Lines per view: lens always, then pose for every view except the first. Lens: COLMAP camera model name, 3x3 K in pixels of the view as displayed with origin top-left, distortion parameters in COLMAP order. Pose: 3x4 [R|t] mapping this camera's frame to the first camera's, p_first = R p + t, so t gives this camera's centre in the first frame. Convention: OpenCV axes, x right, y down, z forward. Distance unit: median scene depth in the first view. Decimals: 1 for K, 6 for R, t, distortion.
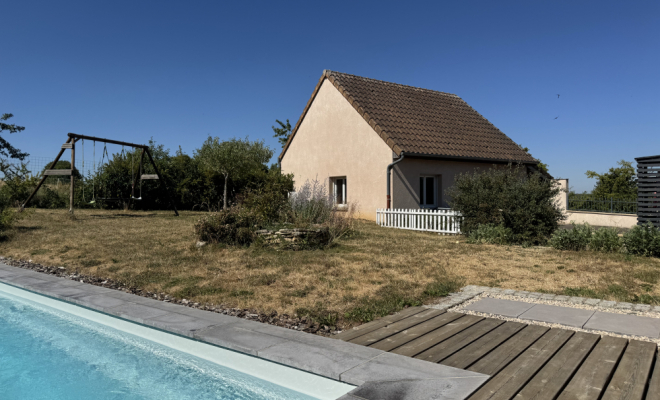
lens RADIAL K [[474.1, 0, 331.4], [0, 474.1, 198.3], [0, 0, 1]] dist [-0.082583, -0.013079]
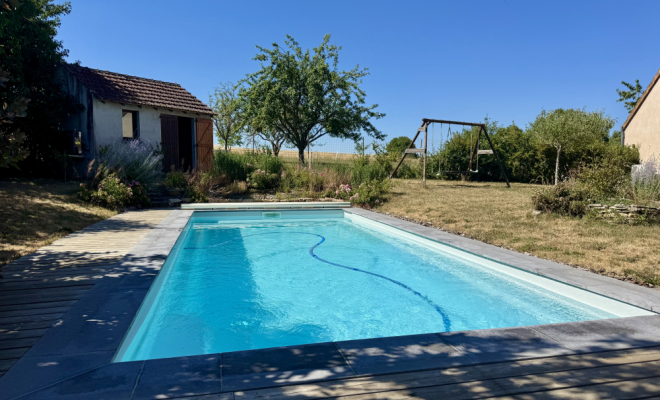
lens RADIAL K [[456.3, 0, 327.8], [0, 456.3, 216.7], [0, 0, 1]] dist [-0.014317, -0.007672]
pose [[0.776986, 0.074459, -0.625099, 0.019328], [-0.009477, 0.994251, 0.106651, -0.006452], [0.629447, -0.076942, 0.773225, -0.137599]]
